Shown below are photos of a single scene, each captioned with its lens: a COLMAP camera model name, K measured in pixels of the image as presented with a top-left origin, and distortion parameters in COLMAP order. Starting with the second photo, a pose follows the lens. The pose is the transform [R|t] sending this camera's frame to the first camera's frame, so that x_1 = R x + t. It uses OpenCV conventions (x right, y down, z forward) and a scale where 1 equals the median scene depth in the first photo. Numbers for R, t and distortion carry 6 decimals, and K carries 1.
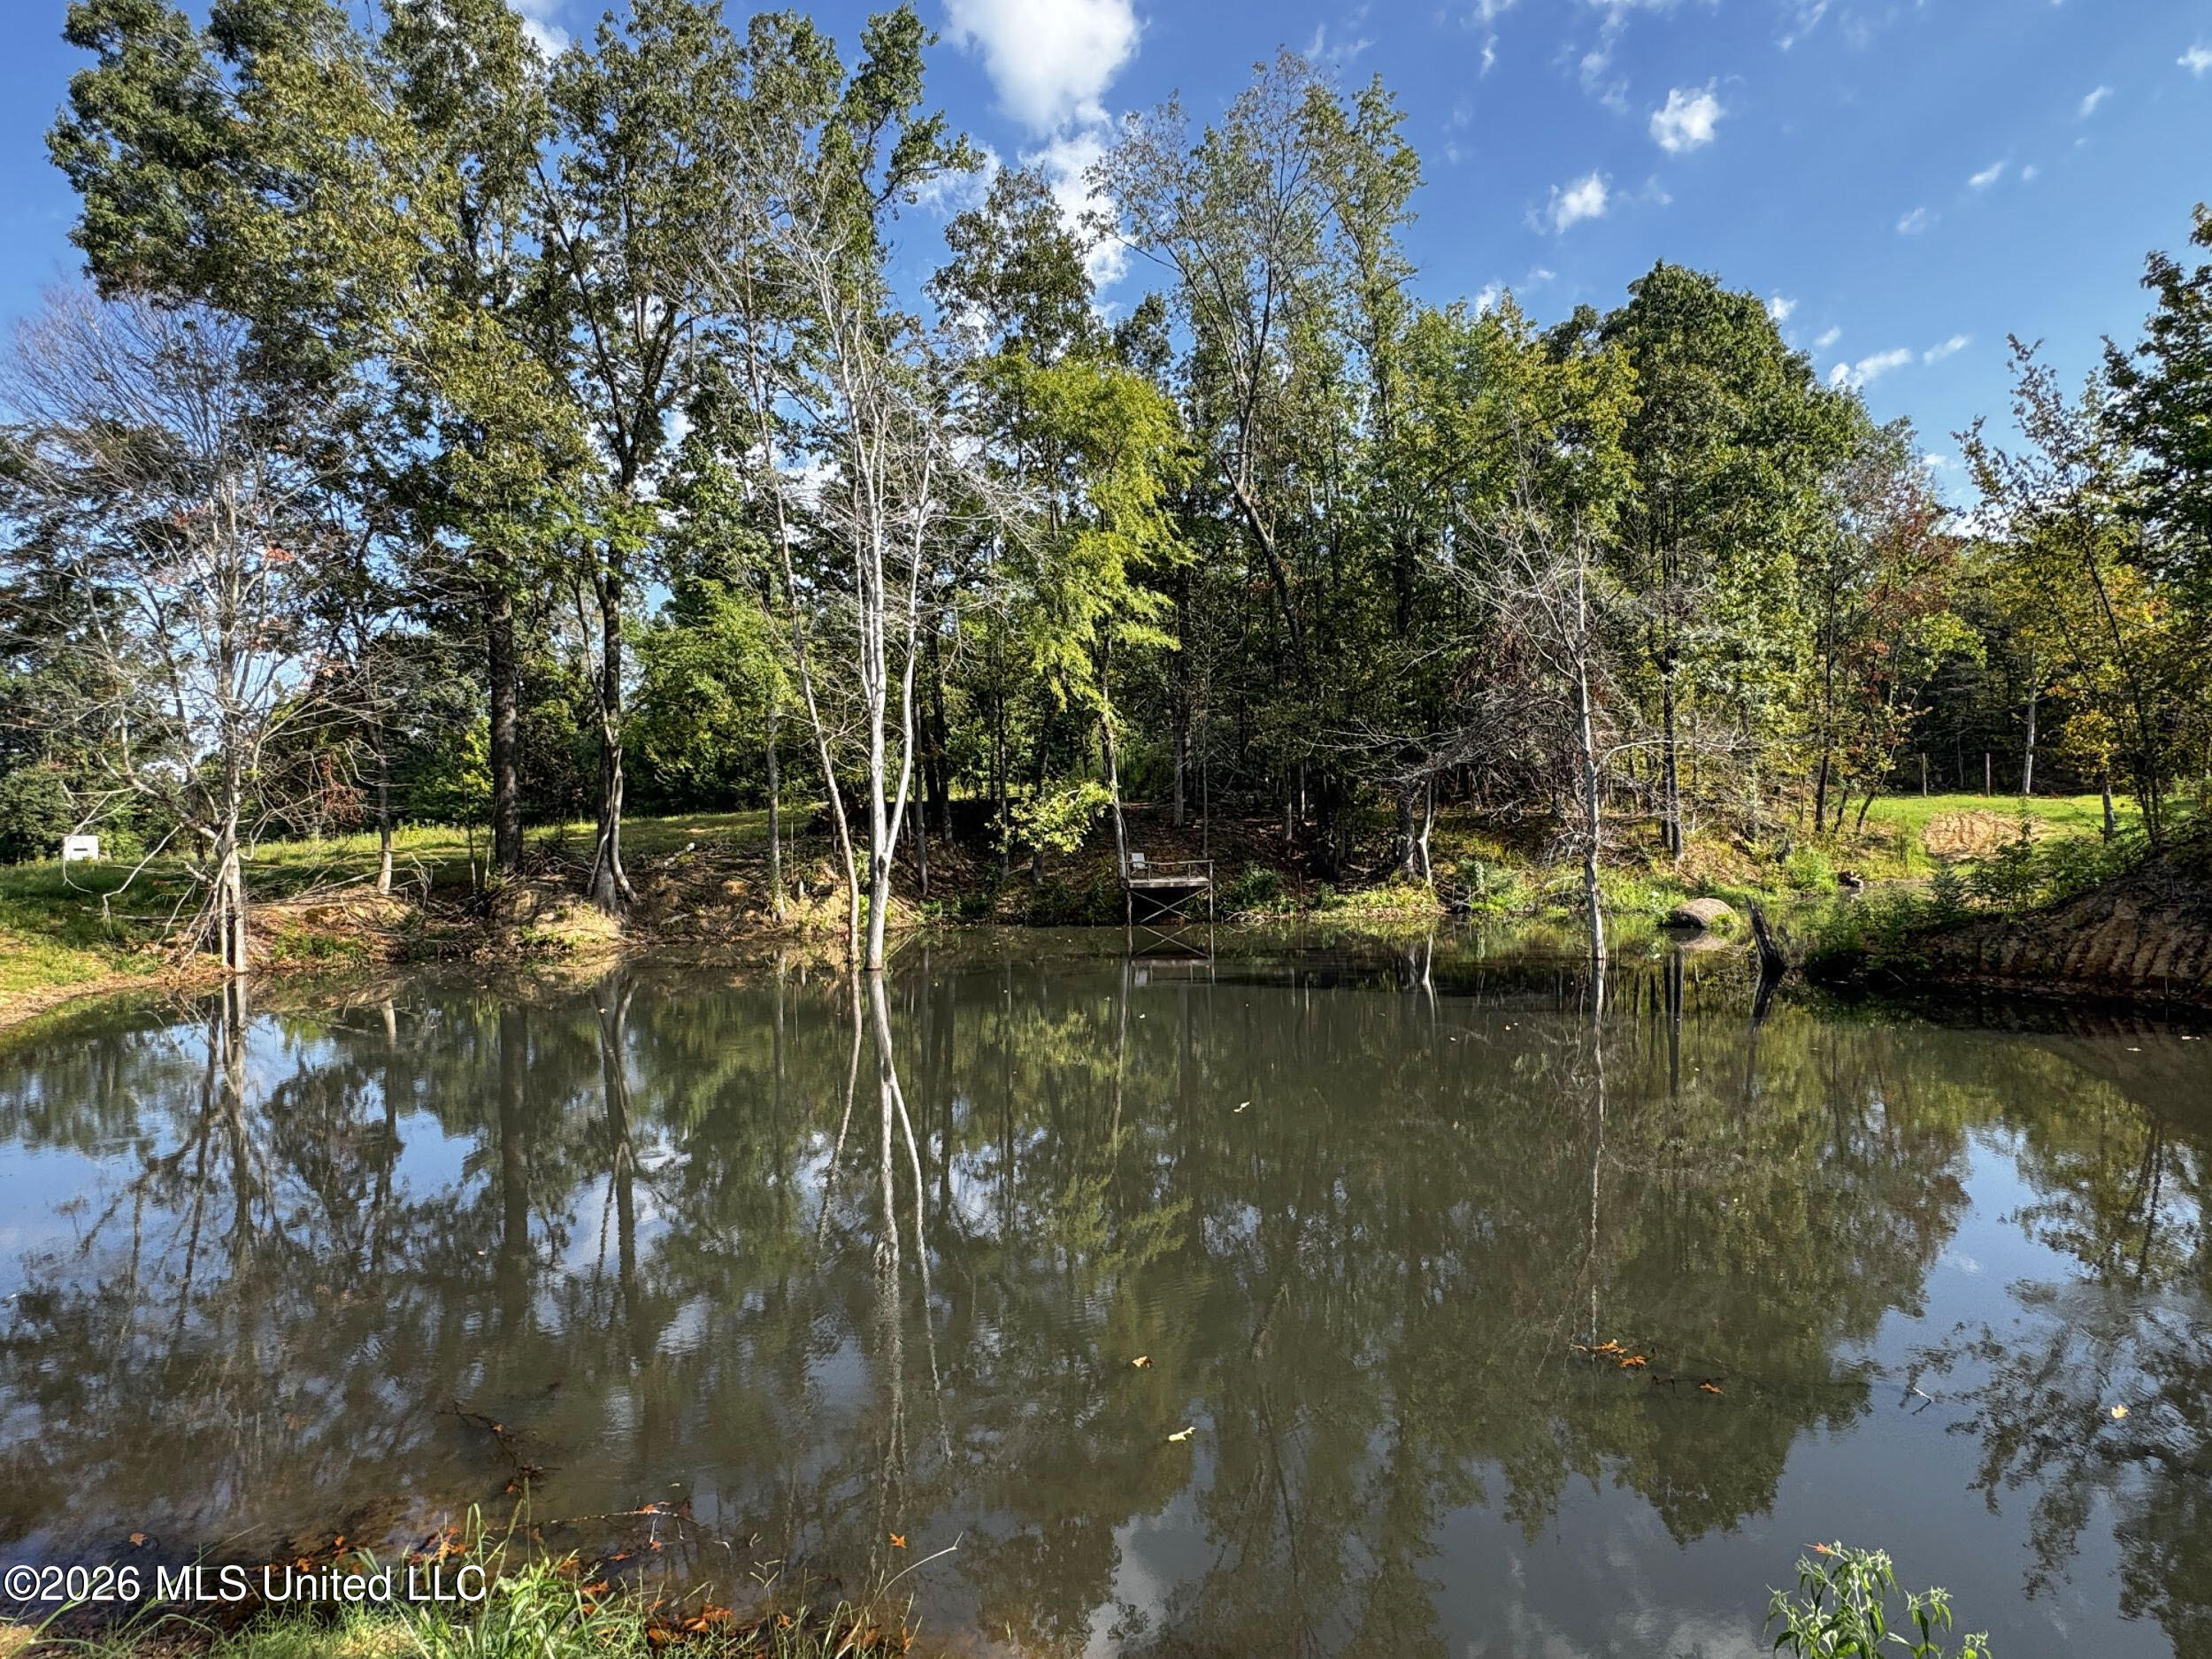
lens RADIAL K [[1235.4, 0, 1109.0], [0, 1235.4, 838.7], [0, 0, 1]] dist [-0.004796, -0.001485]
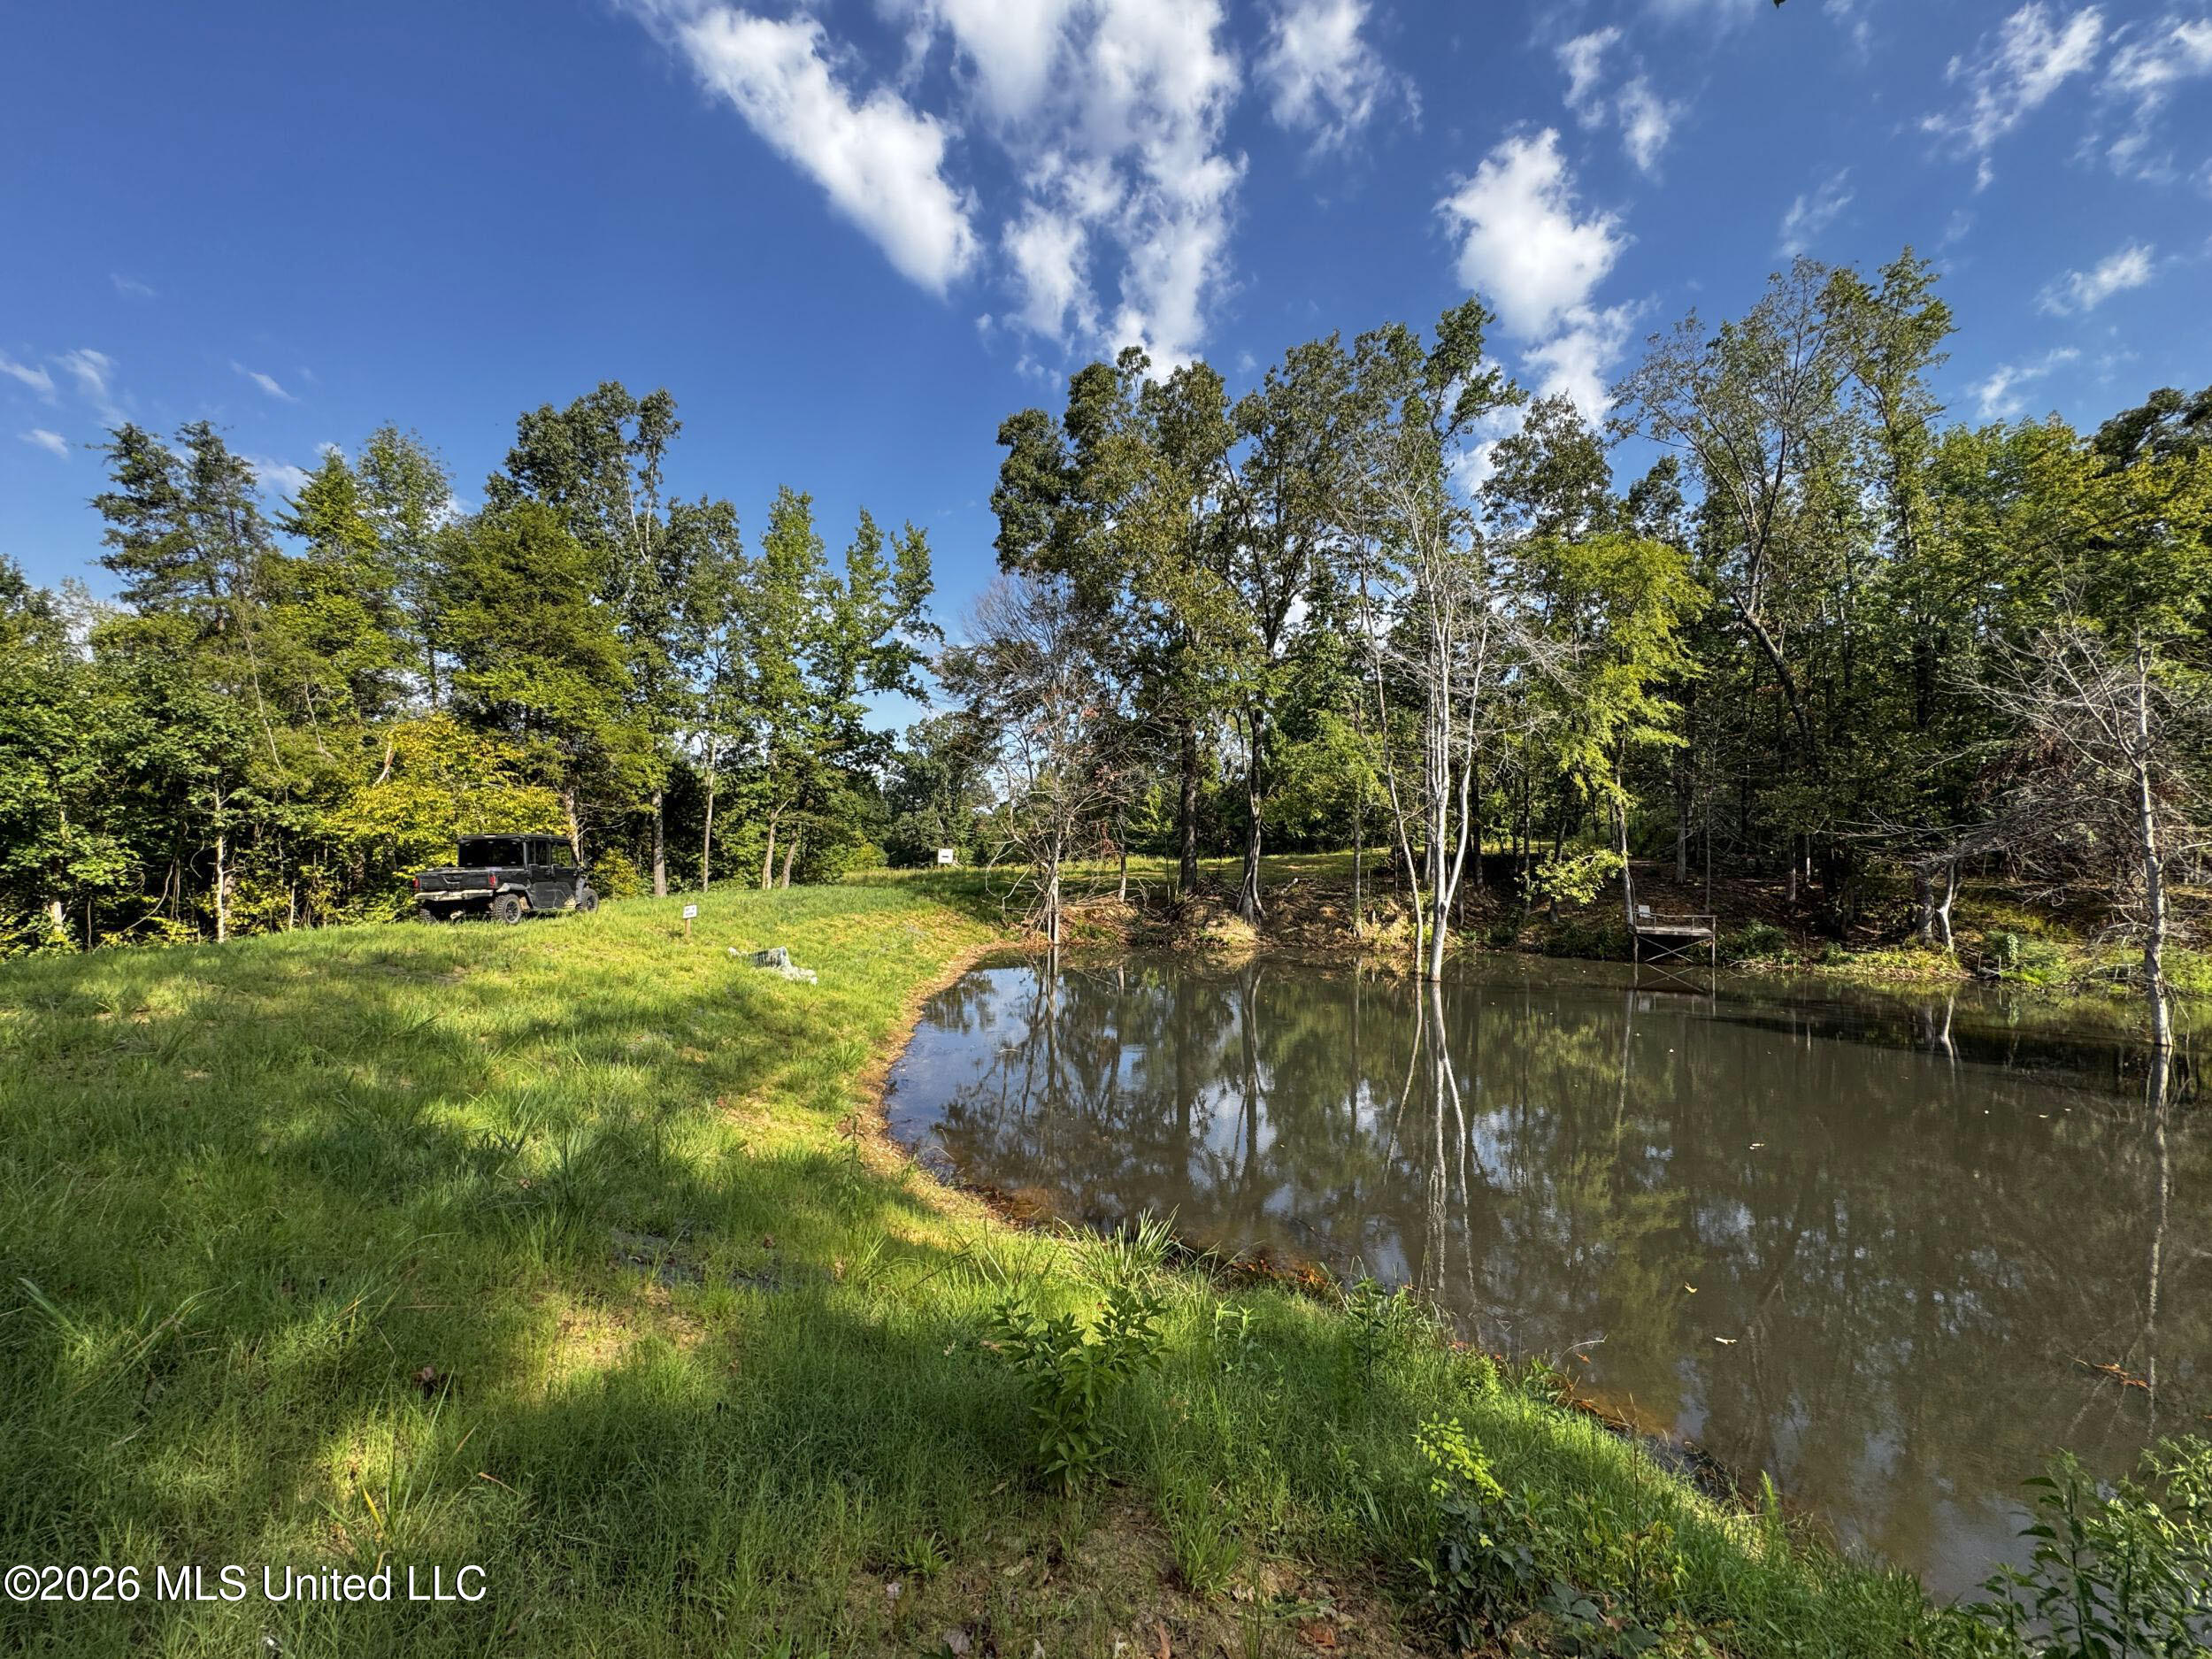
lens RADIAL K [[895.3, 0, 1100.2], [0, 895.3, 830.6], [0, 0, 1]] dist [0.000042, -0.000660]
pose [[0.872666, 0.024509, -0.487702, -0.018718], [-0.041940, 0.998811, -0.024850, -0.020253], [0.486513, 0.042140, 0.872656, -0.081767]]
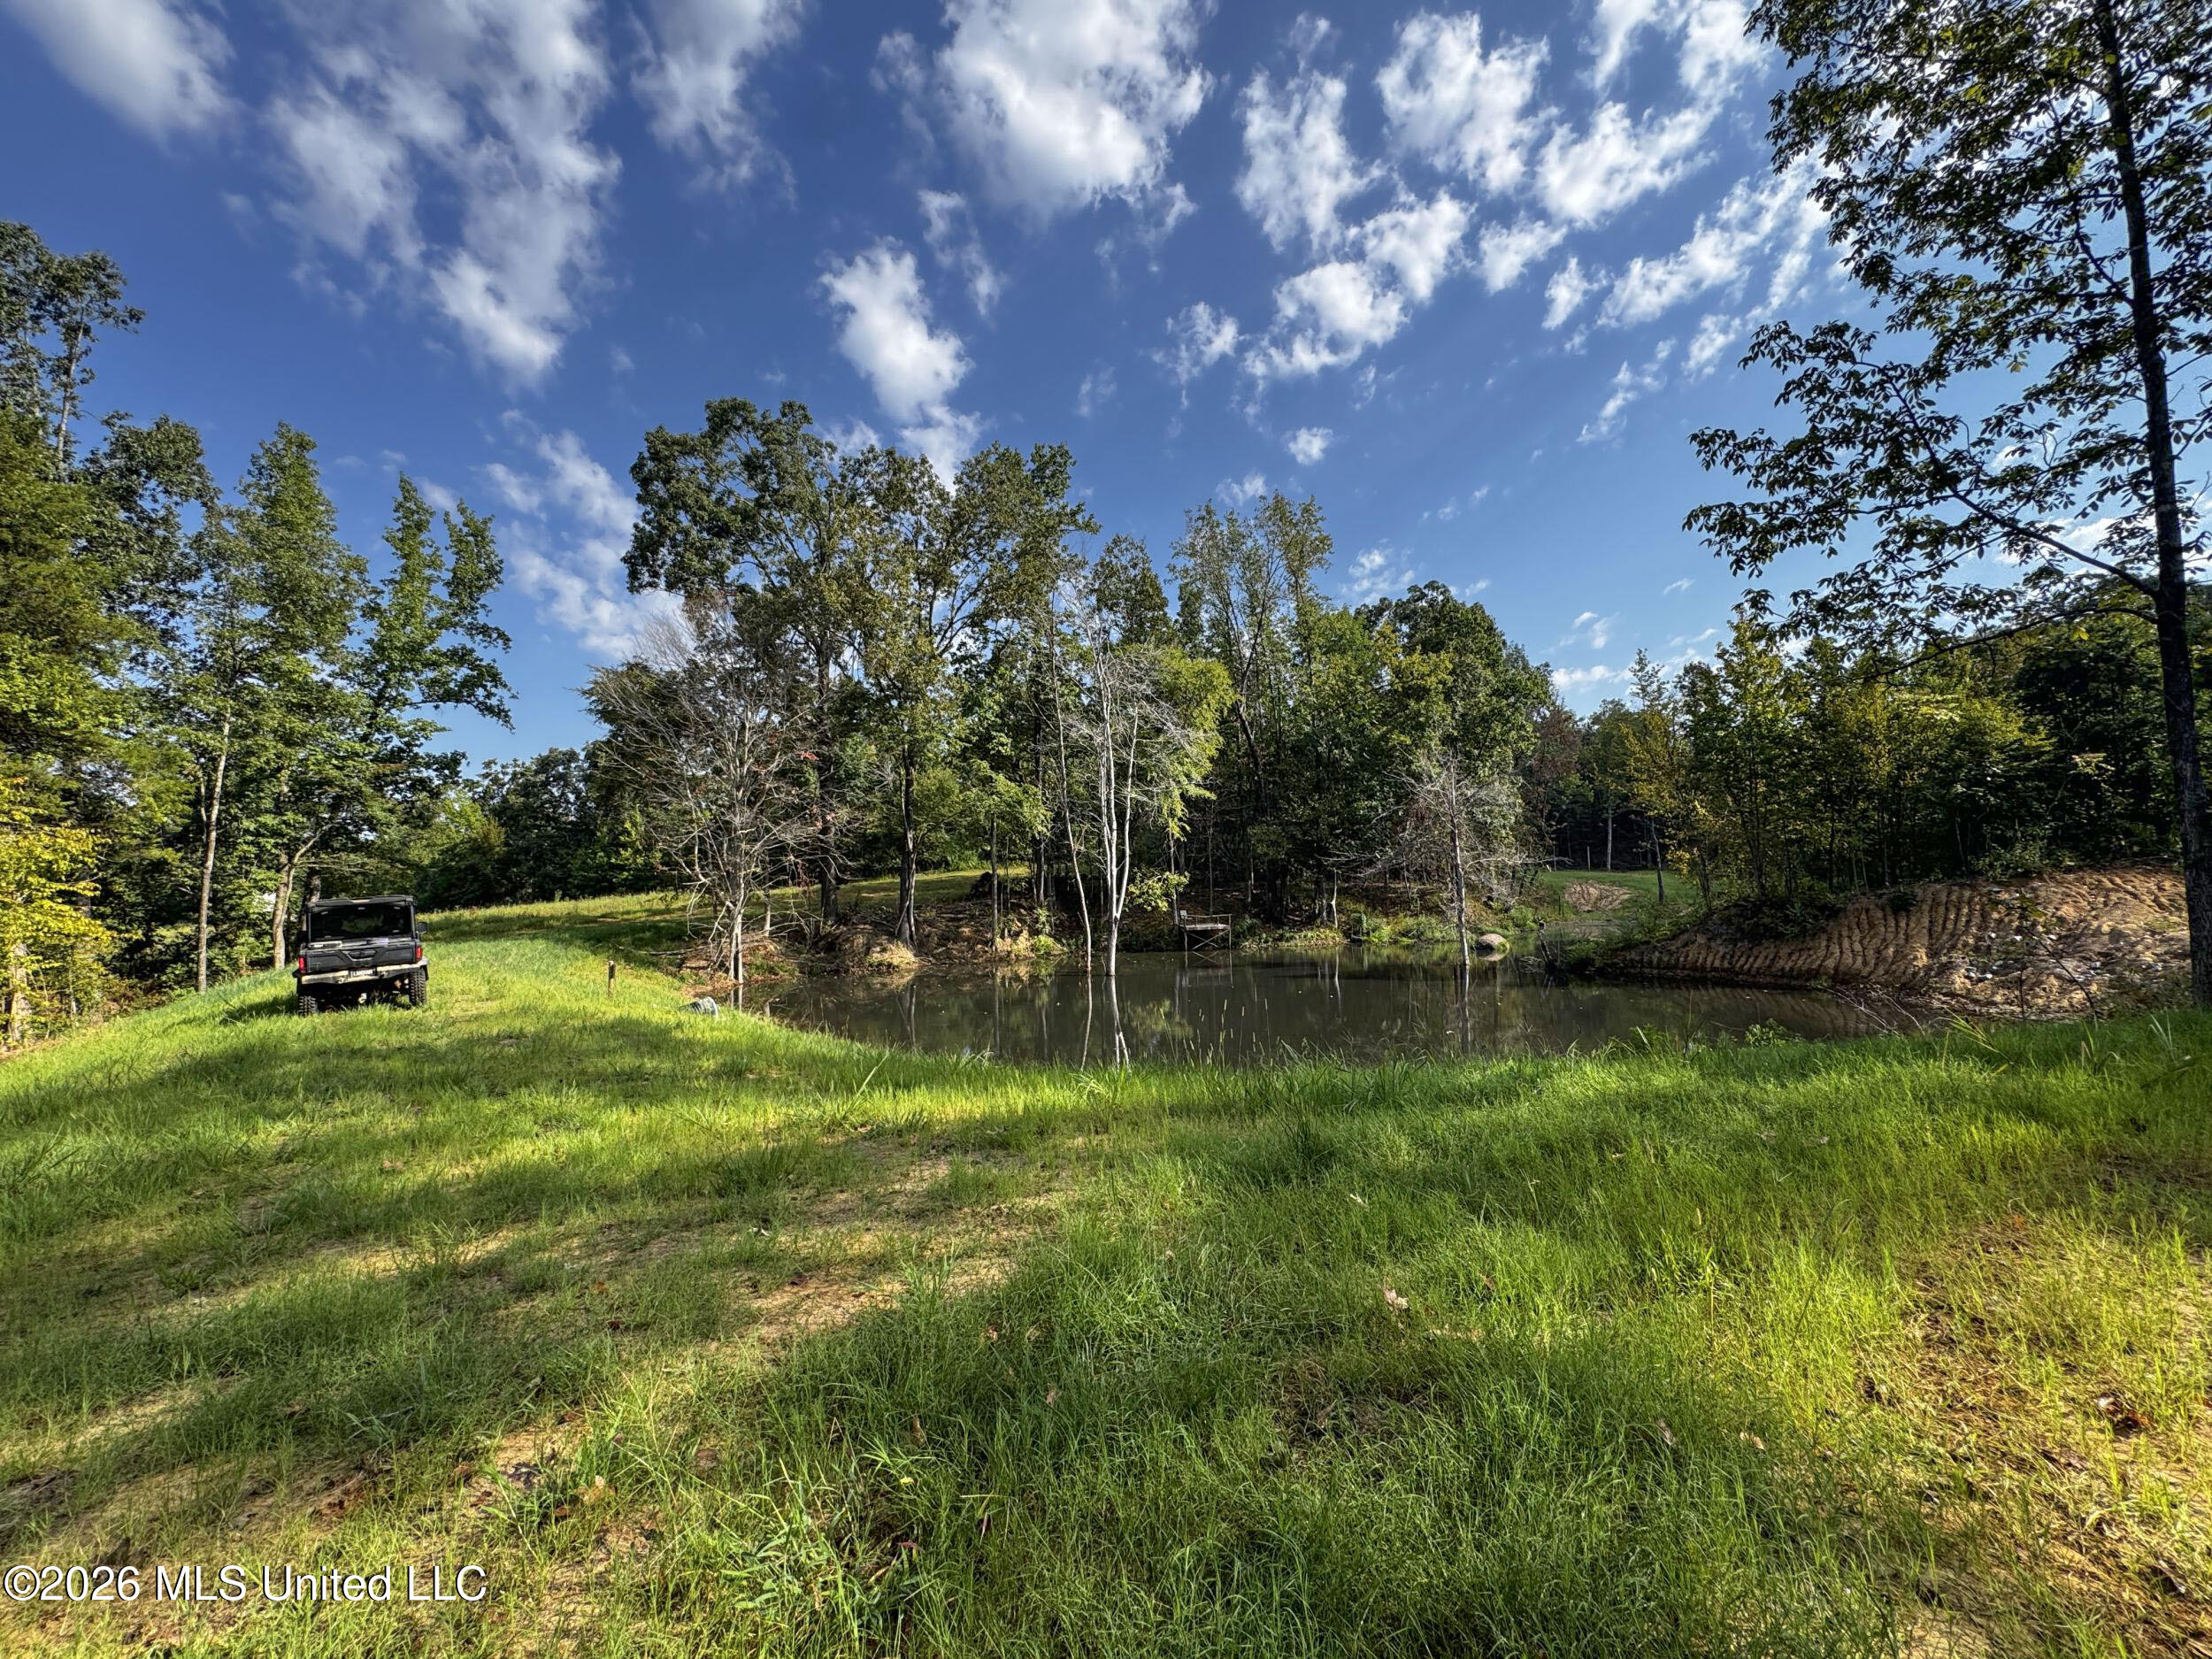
lens RADIAL K [[895.3, 0, 1111.0], [0, 895.3, 846.1], [0, 0, 1]] dist [0.000042, -0.000660]
pose [[0.987778, 0.007340, 0.155697, -0.301815], [0.000160, 0.998842, -0.048103, -0.020517], [-0.155870, 0.047540, 0.986633, -0.281882]]
